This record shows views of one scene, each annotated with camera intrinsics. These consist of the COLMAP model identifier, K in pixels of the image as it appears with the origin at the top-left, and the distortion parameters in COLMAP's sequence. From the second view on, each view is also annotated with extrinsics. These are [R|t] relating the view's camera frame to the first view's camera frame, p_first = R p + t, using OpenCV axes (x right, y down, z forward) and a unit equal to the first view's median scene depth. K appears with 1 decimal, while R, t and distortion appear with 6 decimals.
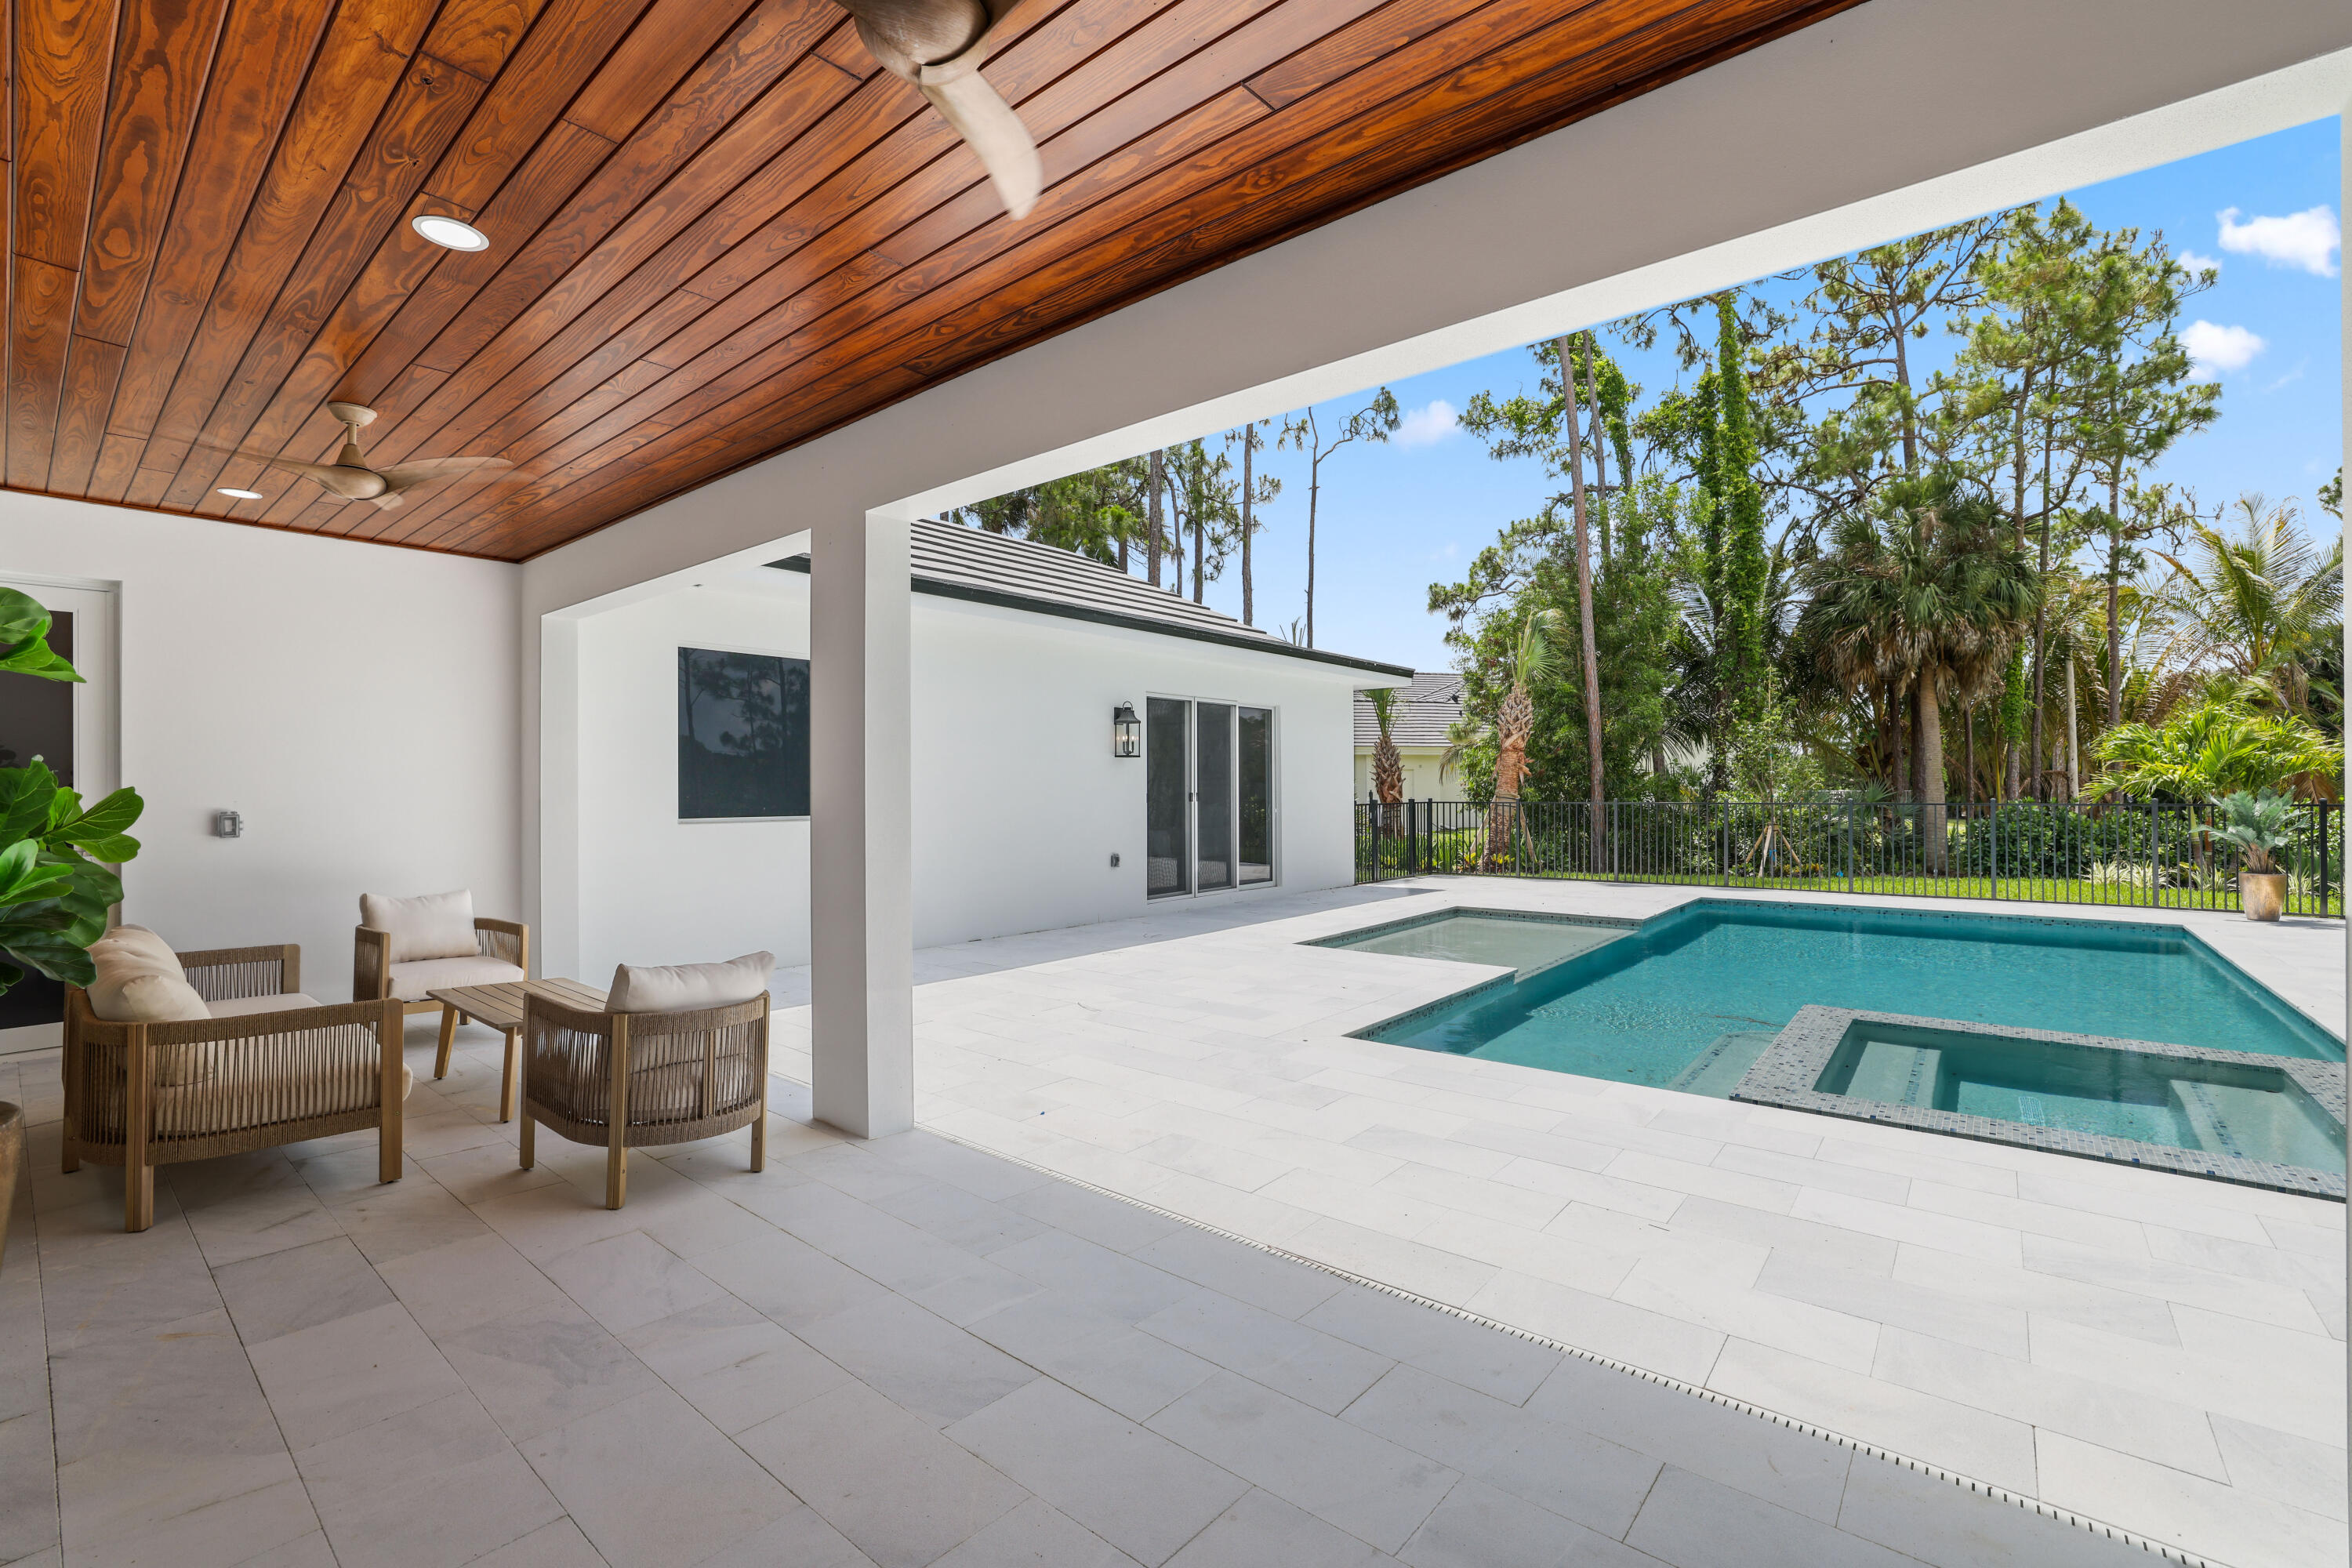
lens RADIAL K [[1014.8, 0, 1196.1], [0, 1014.8, 781.6], [0, 0, 1]] dist [-0.037612, 0.012804]
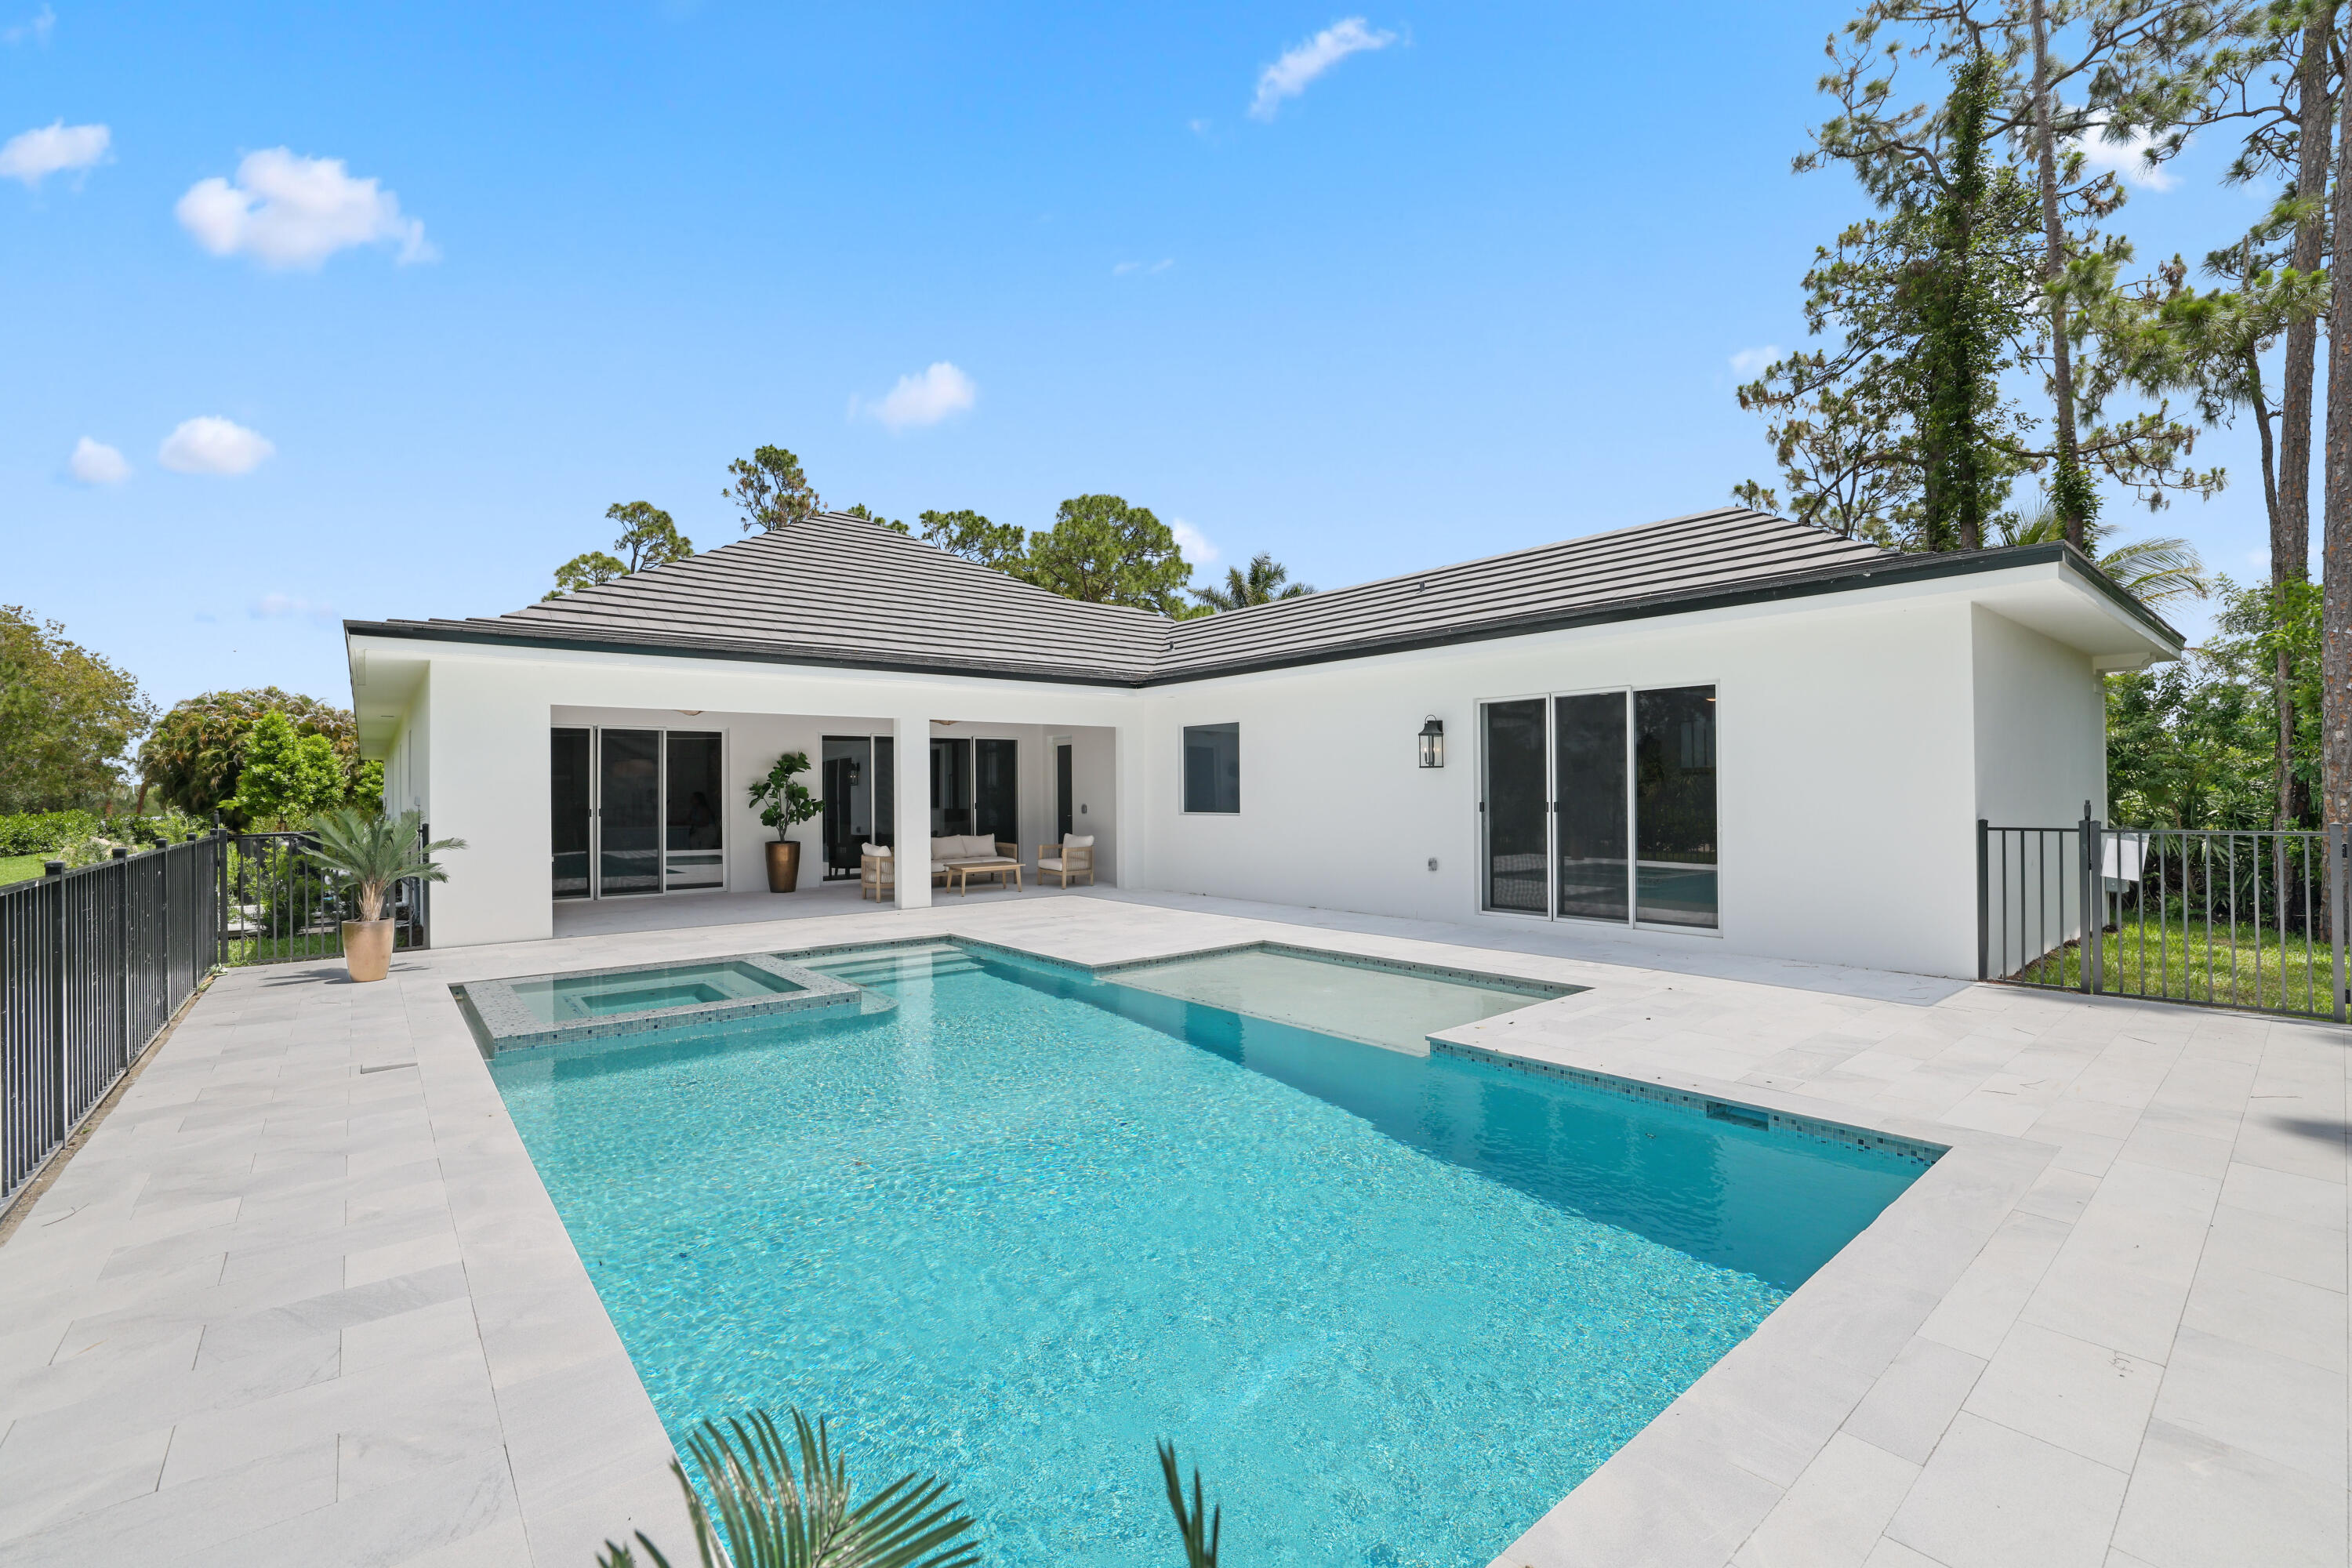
lens RADIAL K [[1014.8, 0, 1196.1], [0, 1014.8, 781.6], [0, 0, 1]] dist [-0.037612, 0.012804]
pose [[-0.200439, -0.001559, -0.979705, 0.509113], [0.019093, 0.999803, -0.005497, -0.004214], [0.979520, -0.019808, -0.200370, 0.487012]]
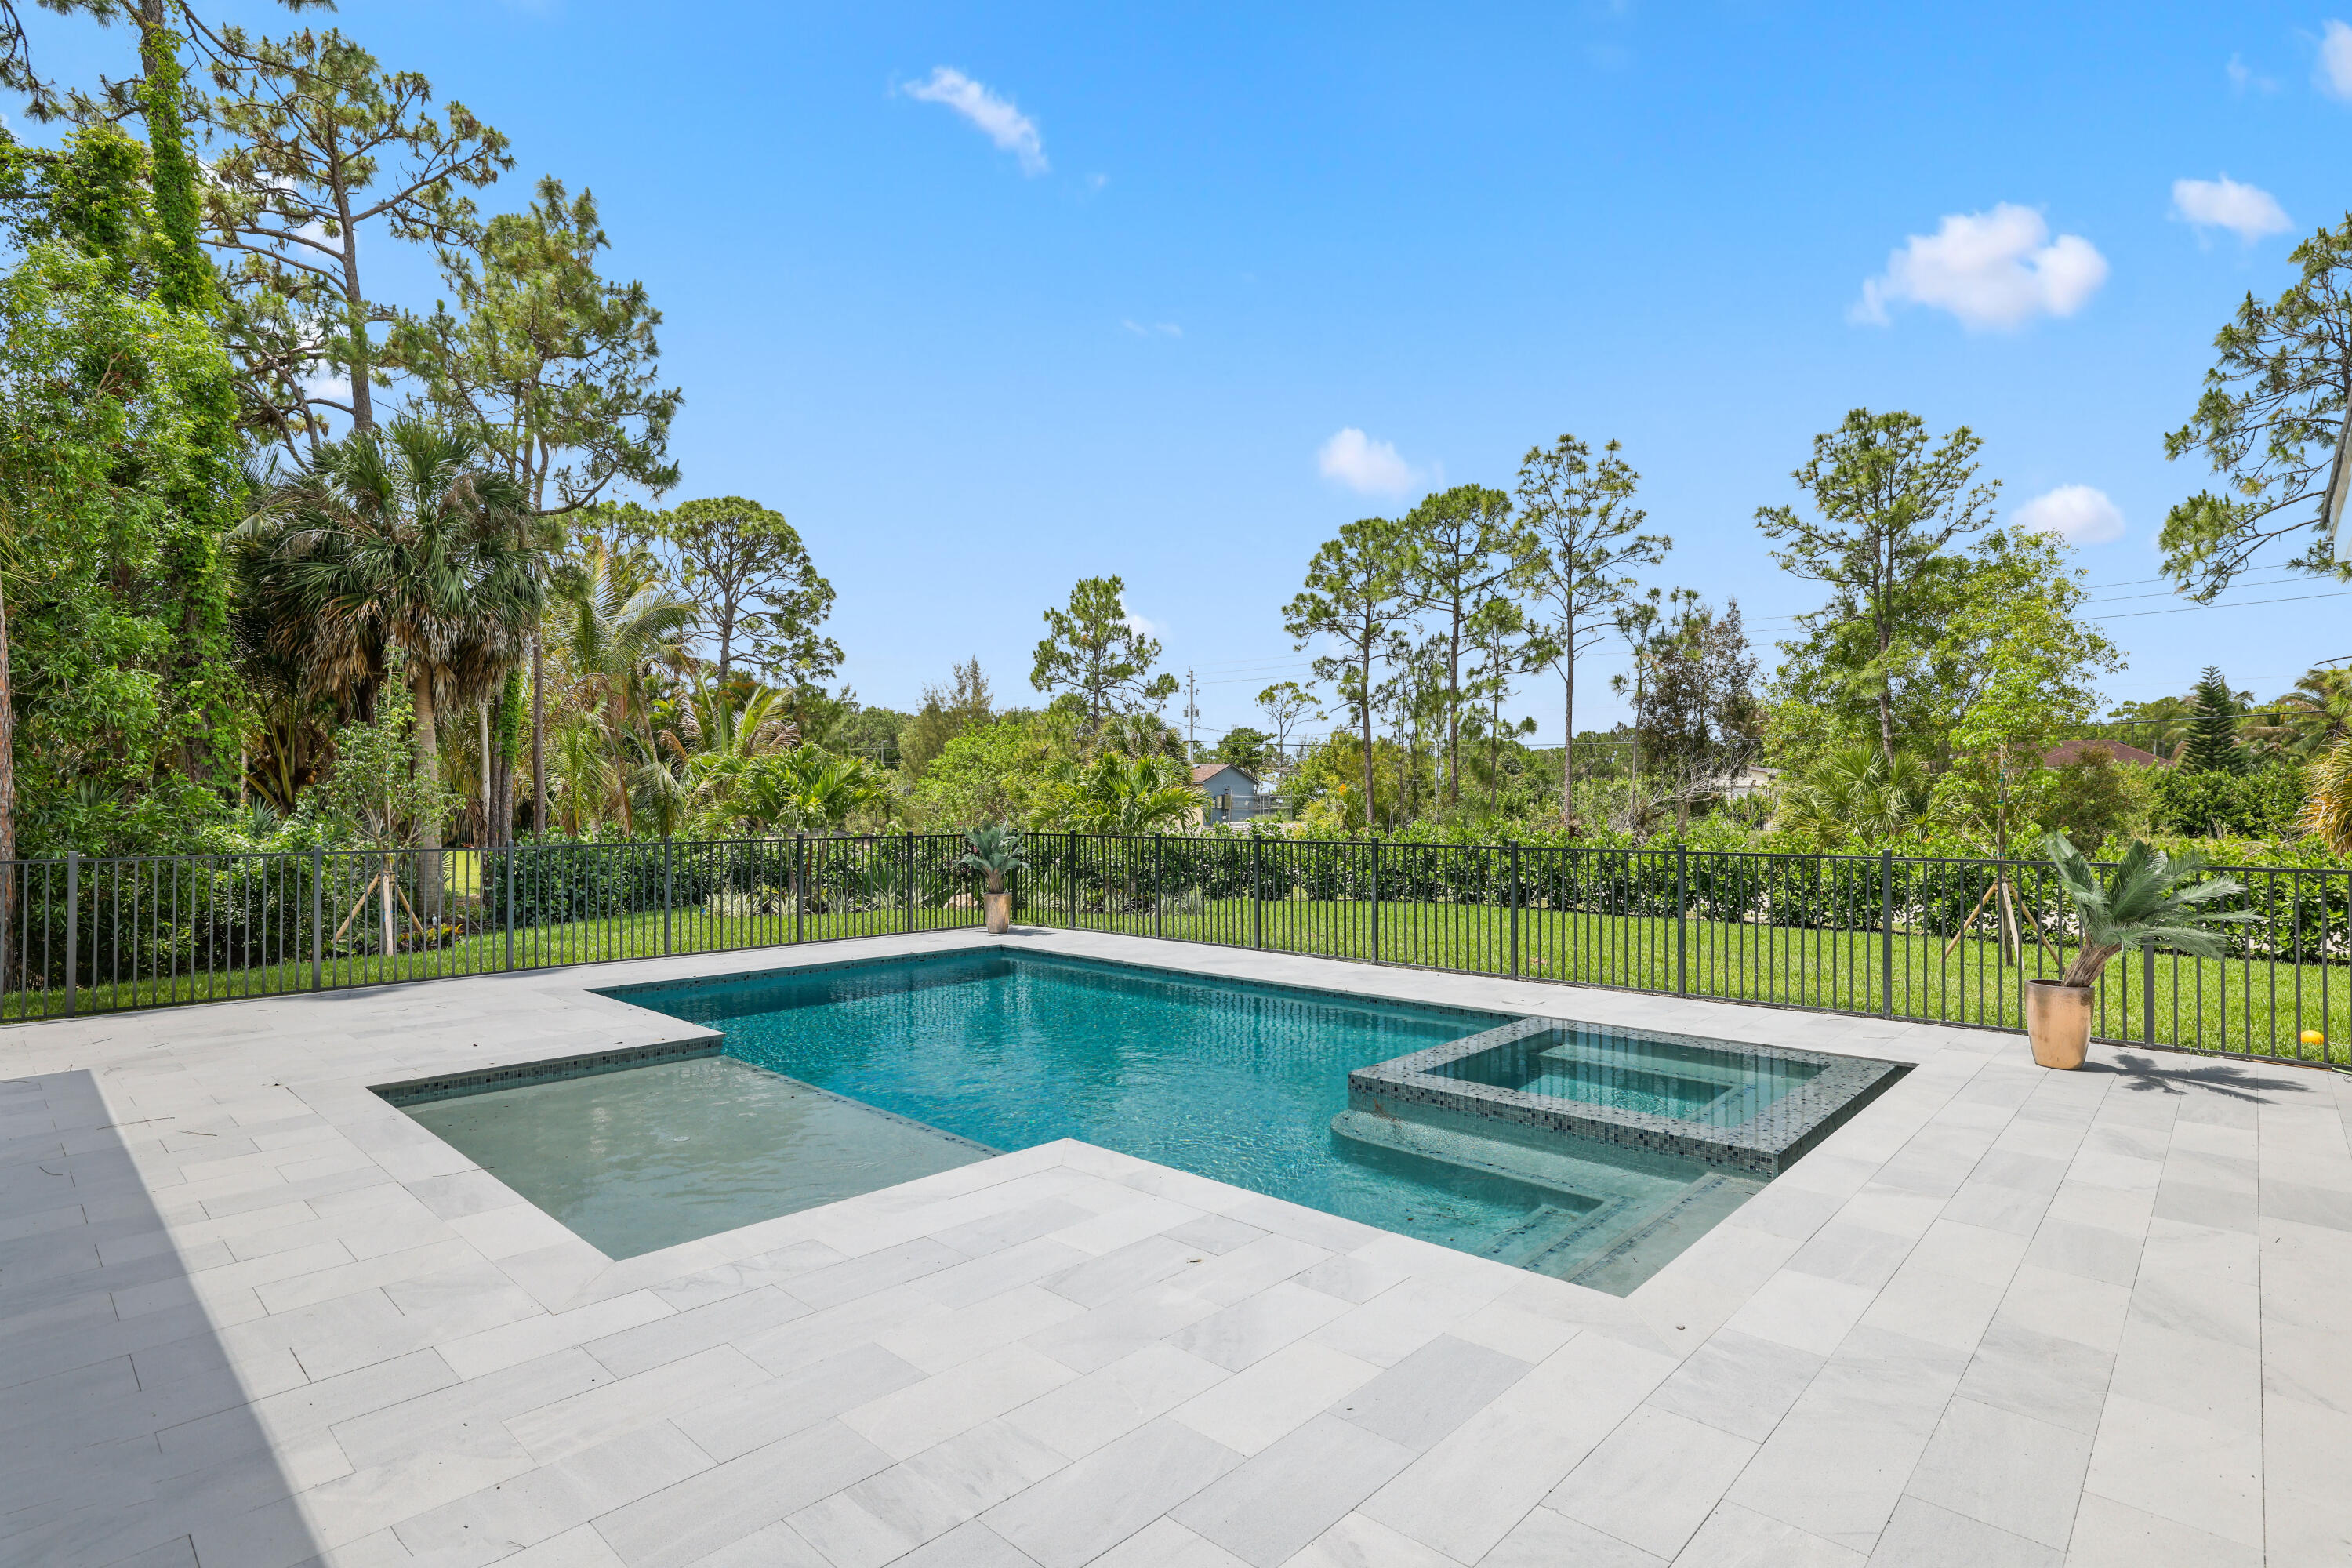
lens RADIAL K [[1156.4, 0, 1197.2], [0, 1156.4, 790.7], [0, 0, 1]] dist [-0.032667, 0.019277]
pose [[0.075627, 0.011851, 0.997066, -0.133605], [-0.007049, 0.999911, -0.011350, -0.007419], [-0.997111, -0.006170, 0.075704, 0.307888]]
